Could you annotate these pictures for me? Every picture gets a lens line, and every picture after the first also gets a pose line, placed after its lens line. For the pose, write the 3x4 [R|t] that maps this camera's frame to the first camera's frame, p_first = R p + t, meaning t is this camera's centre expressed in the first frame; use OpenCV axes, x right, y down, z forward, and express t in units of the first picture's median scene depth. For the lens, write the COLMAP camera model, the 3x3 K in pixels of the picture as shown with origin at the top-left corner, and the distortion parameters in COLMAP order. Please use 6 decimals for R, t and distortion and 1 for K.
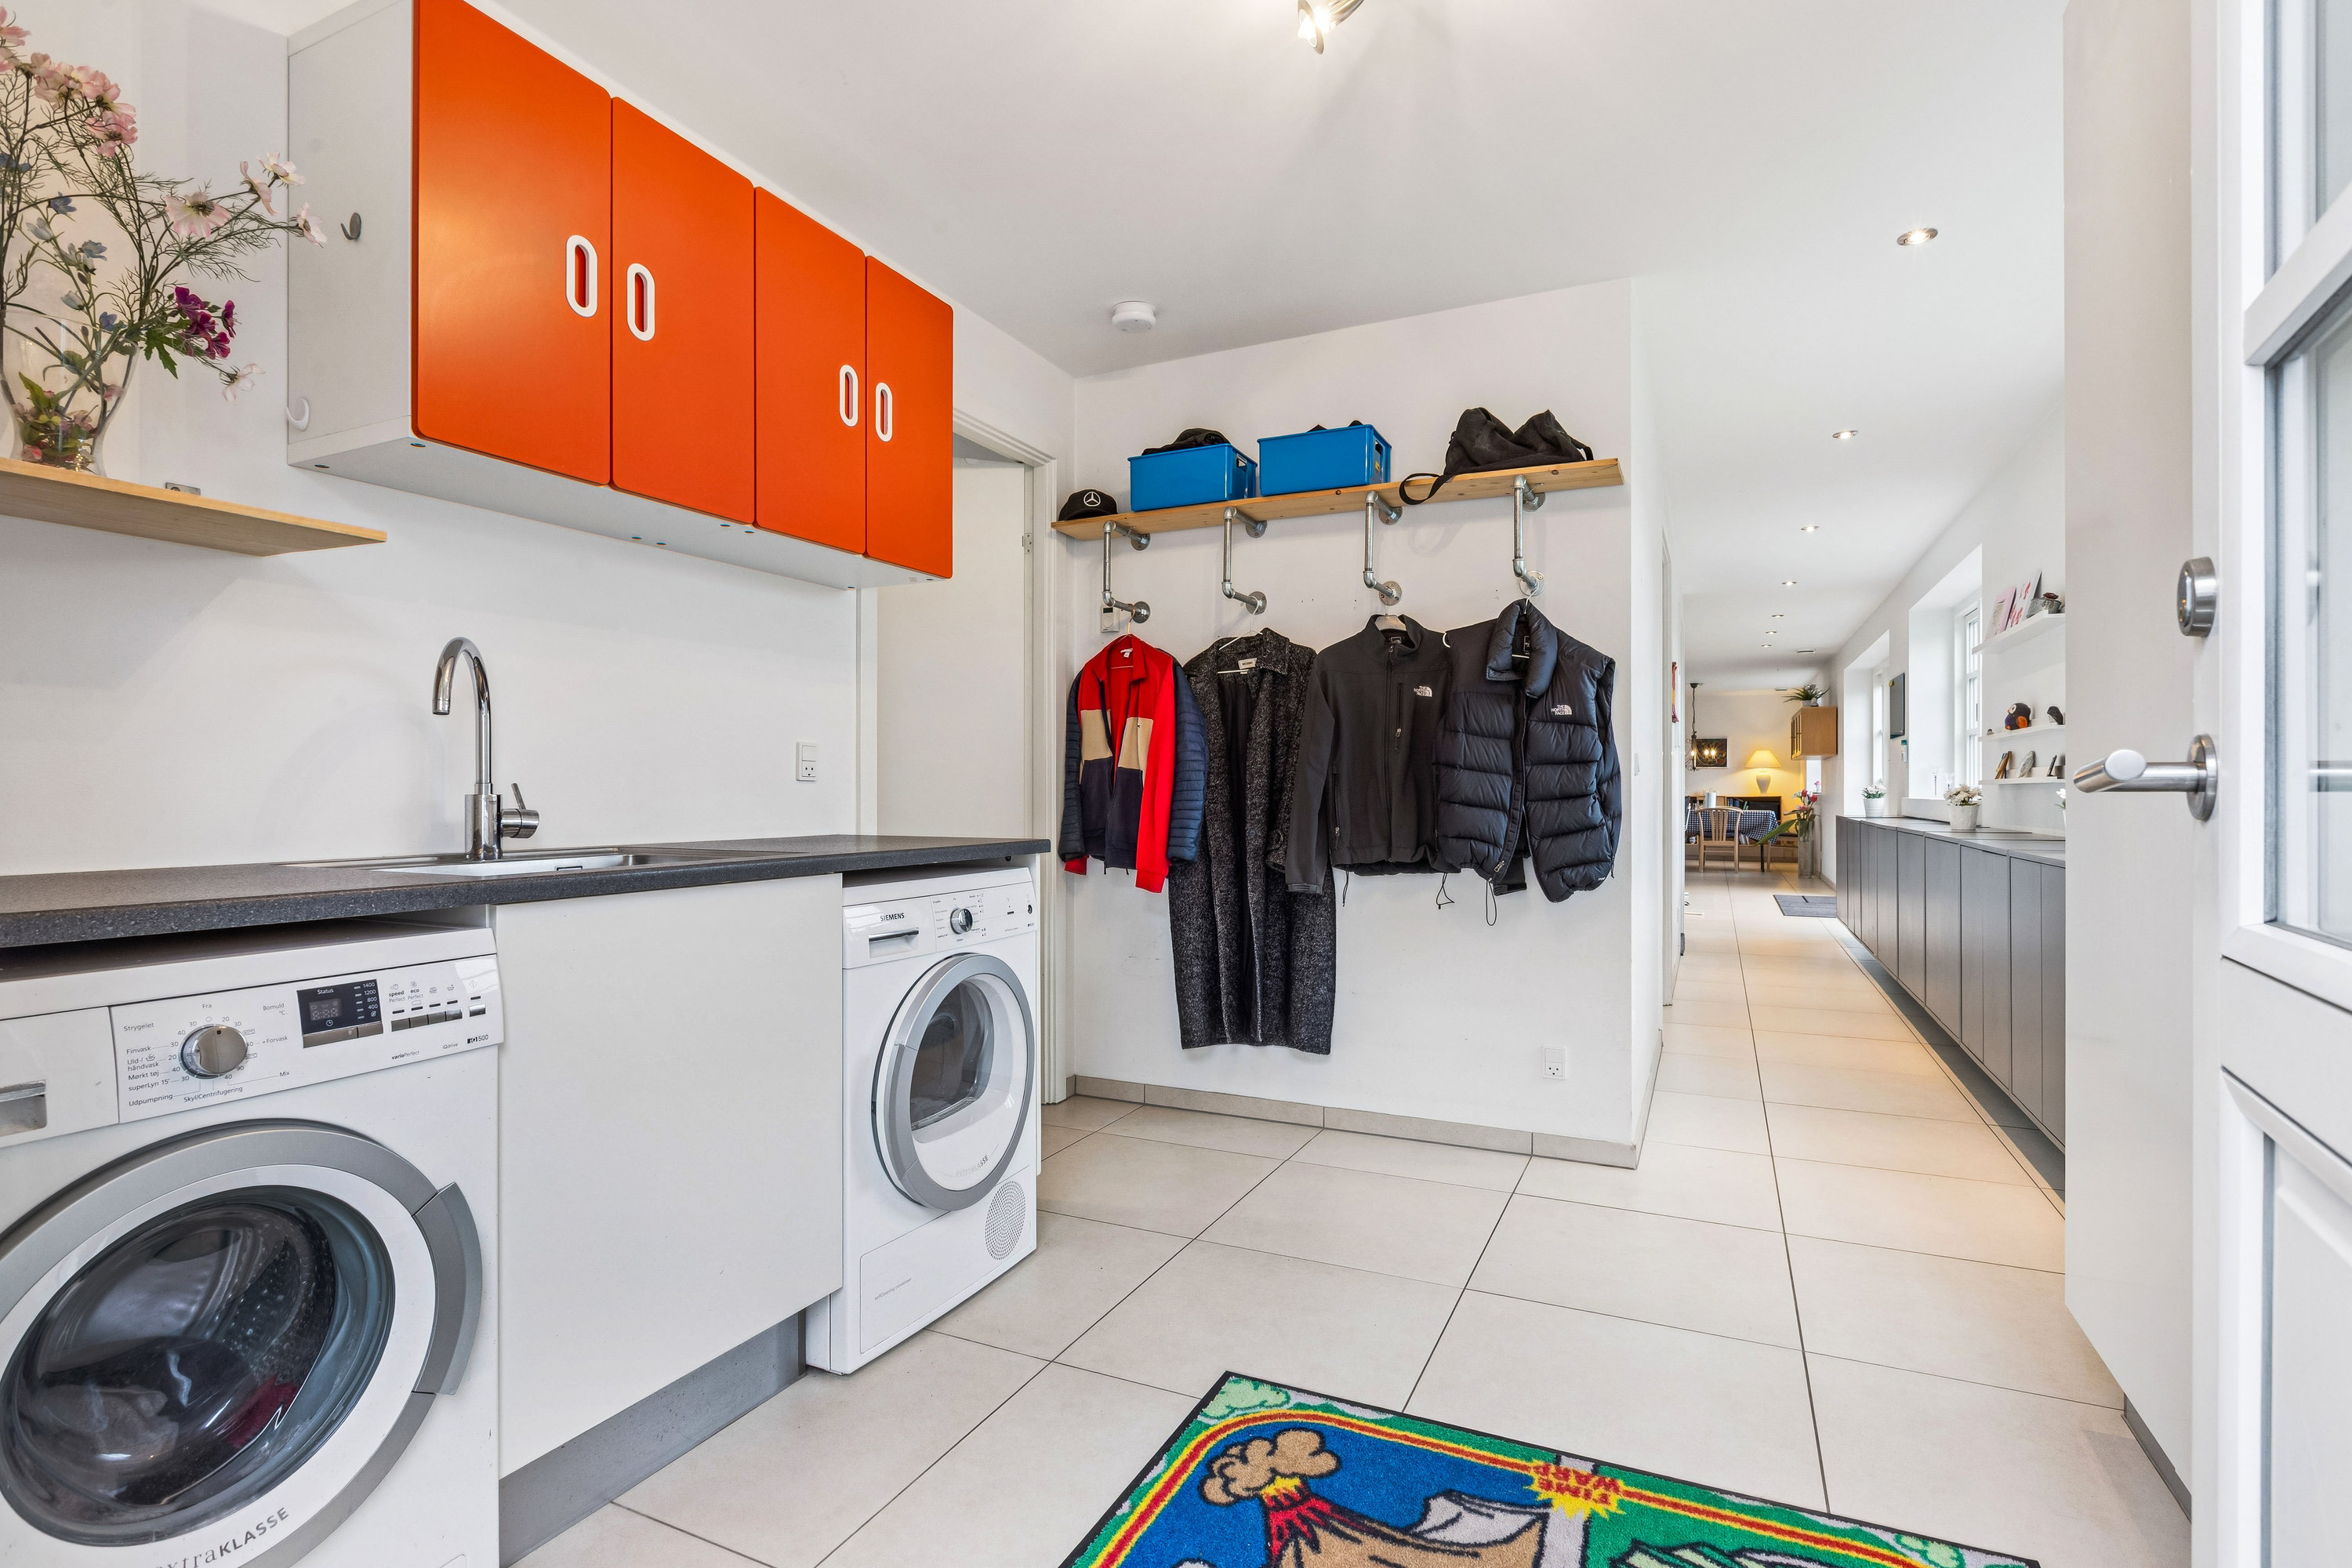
lens RADIAL K [[1137.6, 0, 1173.0], [0, 1137.6, 783.7], [0, 0, 1]] dist [0.007205, -0.002995]
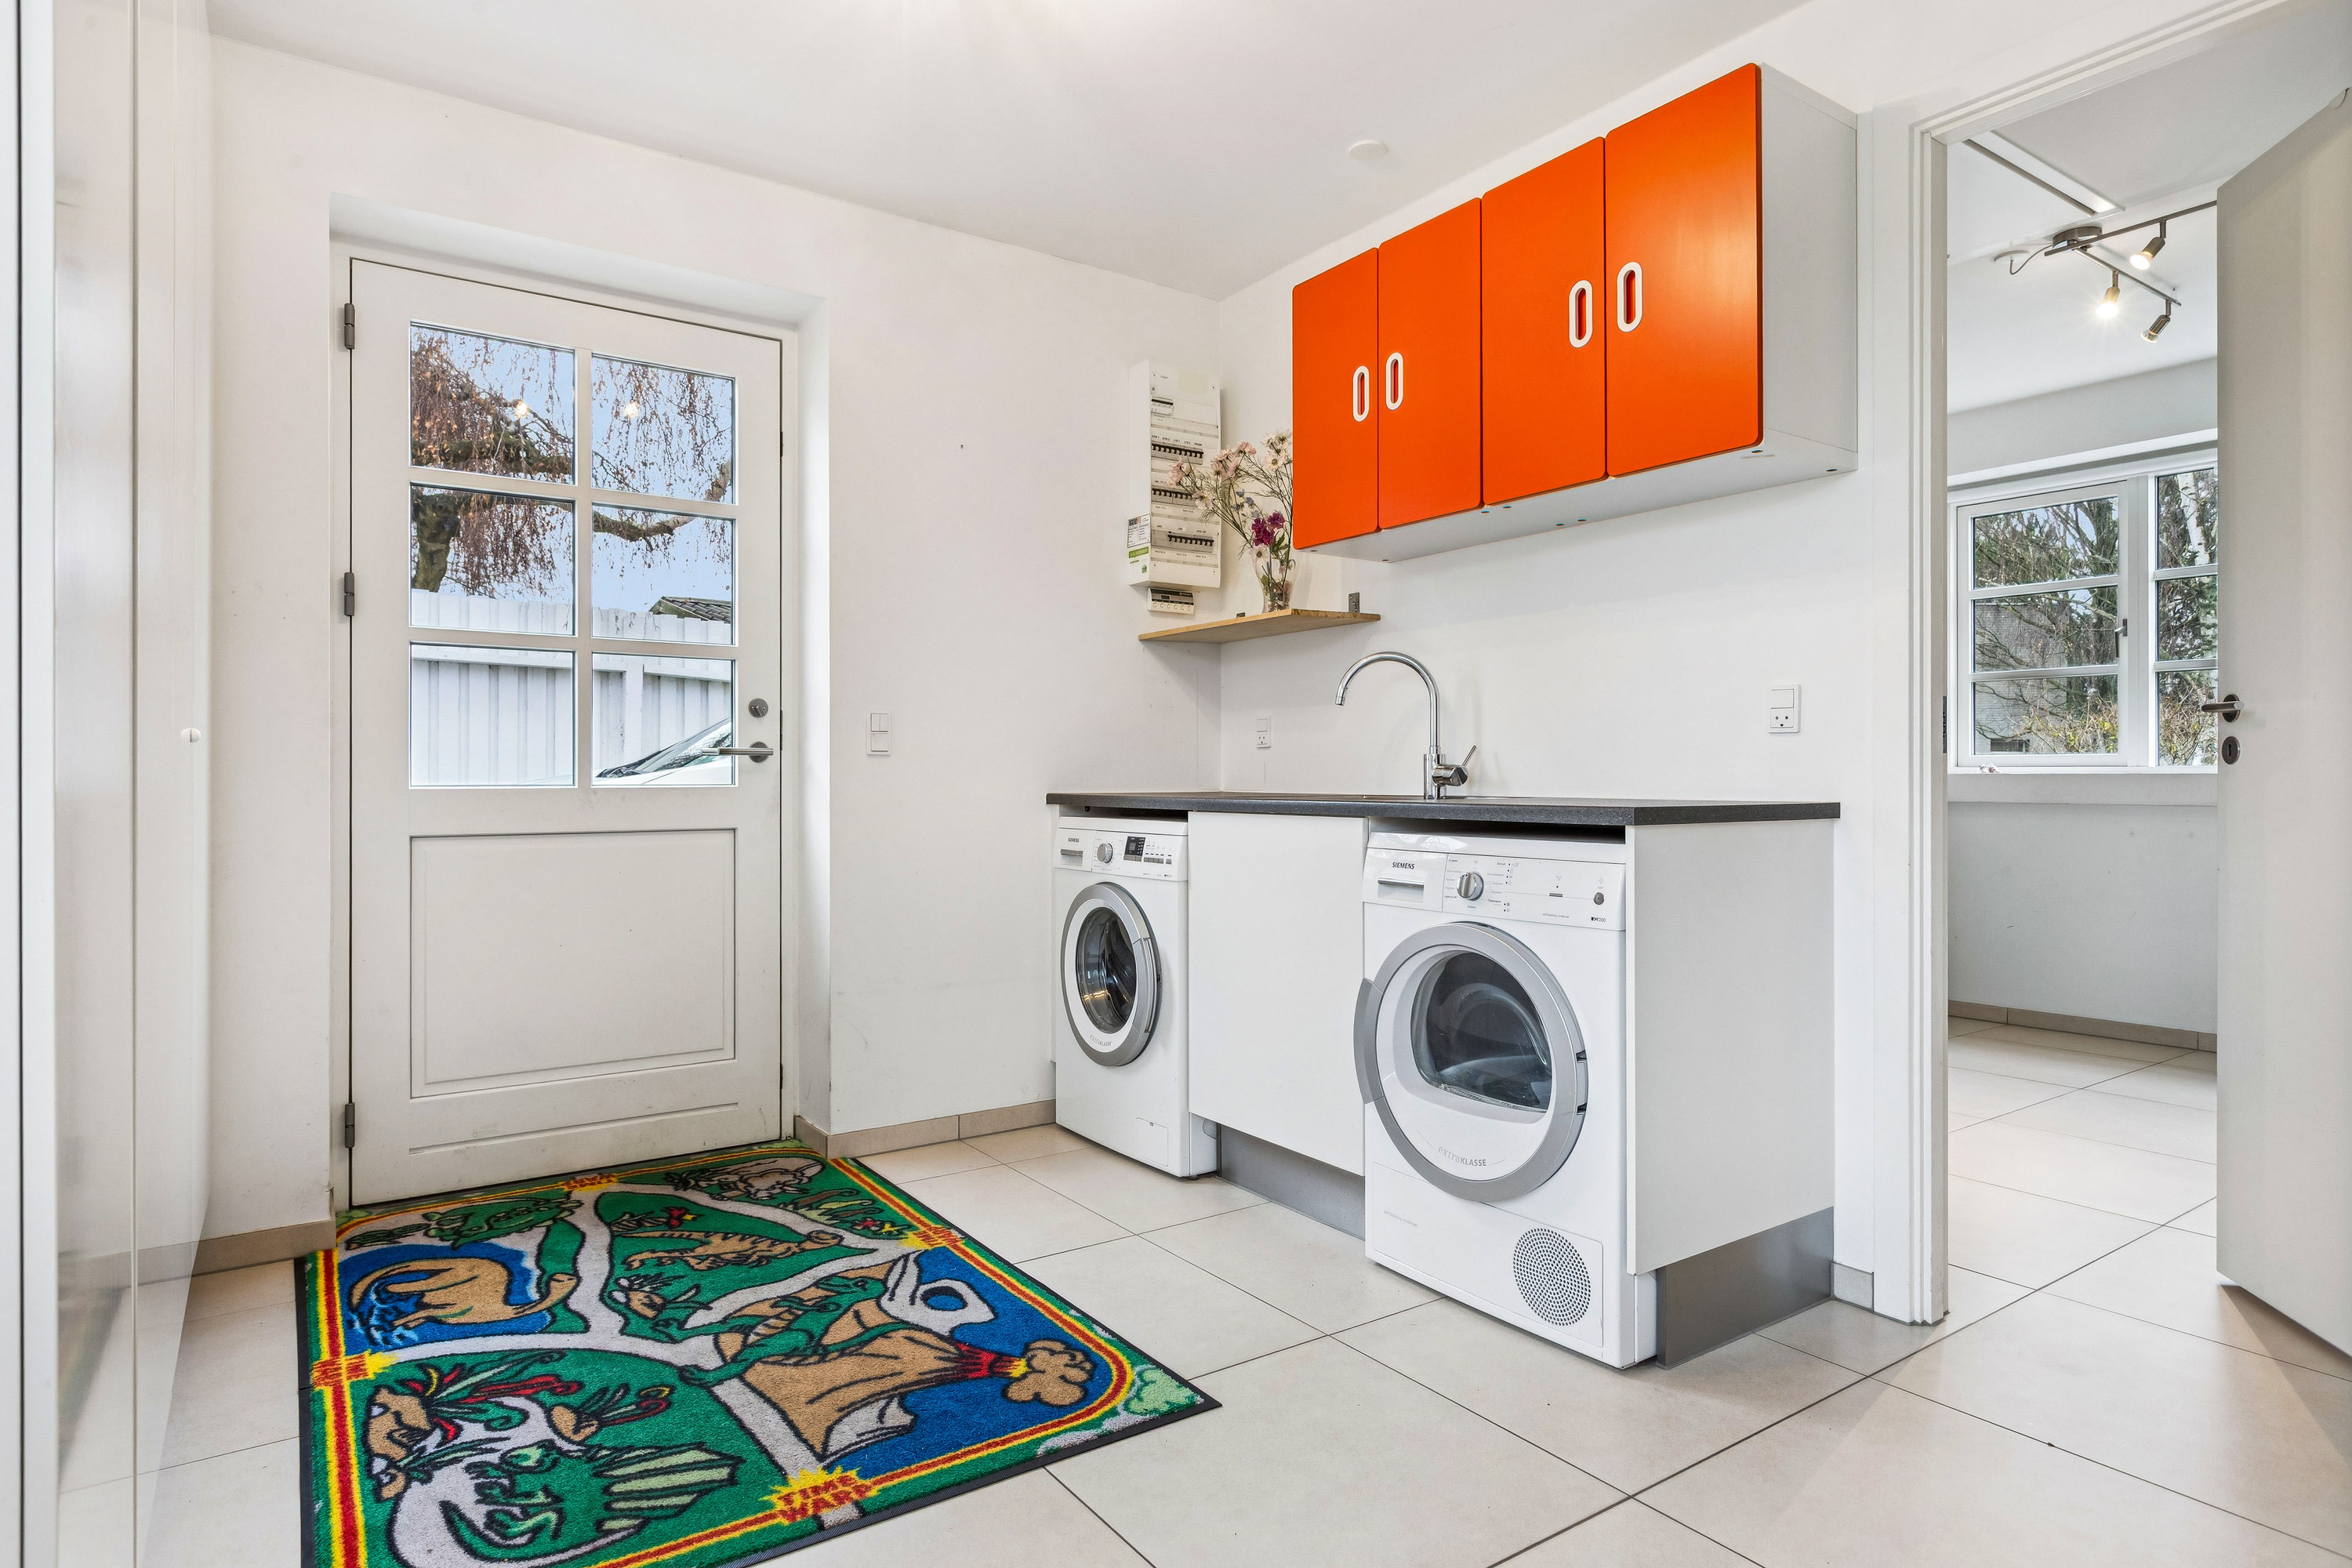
lens RADIAL K [[1286.1, 0, 1181.4], [0, 1286.1, 783.6], [0, 0, 1]] dist [0.004261, -0.002269]
pose [[-0.495934, 0.003132, -0.868354, 1.111140], [0.004337, 0.999990, 0.001130, 0.049714], [0.868349, -0.003206, -0.495943, 1.778852]]
